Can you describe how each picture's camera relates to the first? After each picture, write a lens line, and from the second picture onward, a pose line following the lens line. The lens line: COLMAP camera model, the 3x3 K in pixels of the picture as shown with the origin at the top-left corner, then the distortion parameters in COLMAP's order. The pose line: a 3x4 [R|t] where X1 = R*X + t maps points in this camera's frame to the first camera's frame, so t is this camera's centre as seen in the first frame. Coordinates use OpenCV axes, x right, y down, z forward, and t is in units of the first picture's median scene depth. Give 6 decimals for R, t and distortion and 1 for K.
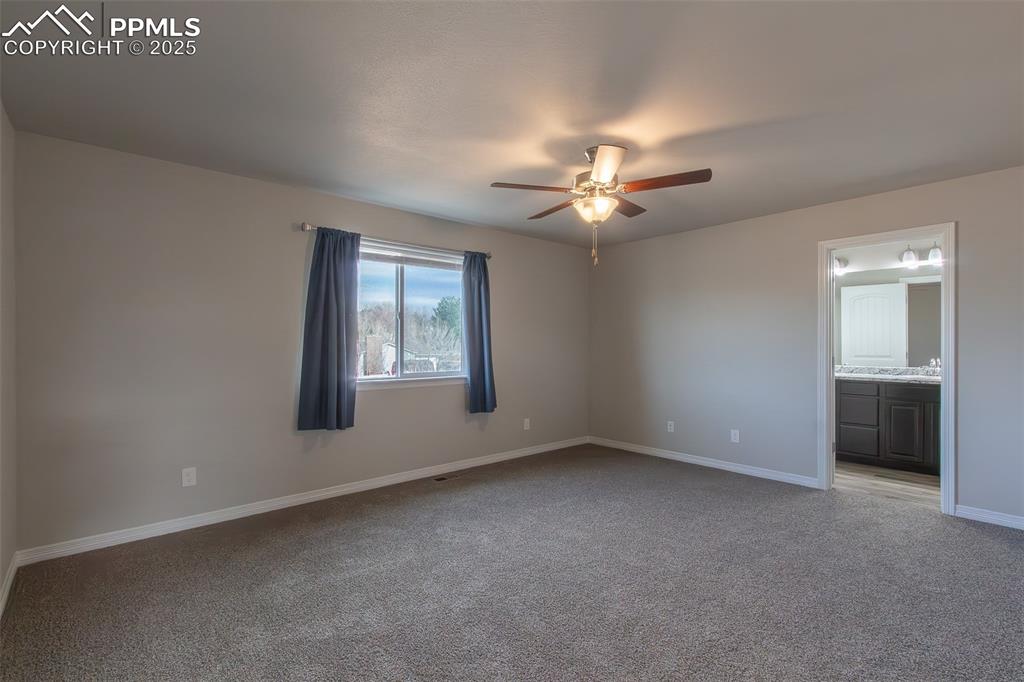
lens RADIAL K [[473.4, 0, 512.0], [0, 473.4, 352.0], [0, 0, 1]] dist [0.004845, -0.000970]
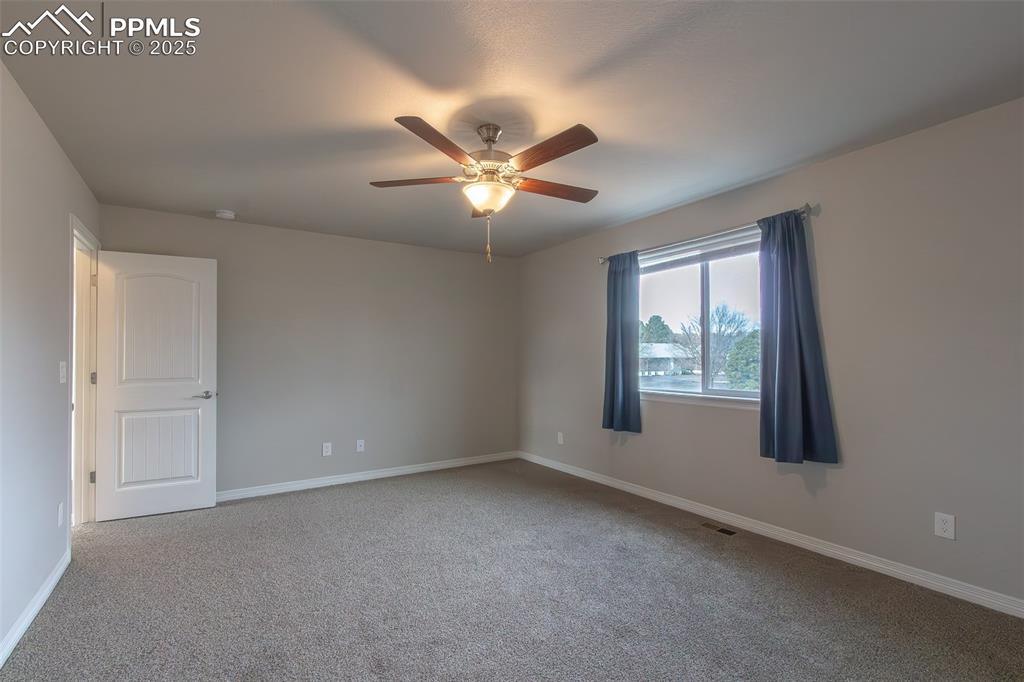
lens RADIAL K [[473.4, 0, 512.0], [0, 473.4, 352.0], [0, 0, 1]] dist [0.004845, -0.000970]
pose [[-0.153339, -0.006349, -0.988153, 0.712947], [-0.011431, 0.999924, -0.004650, -0.014057], [0.988107, 0.010583, -0.153400, 0.832754]]
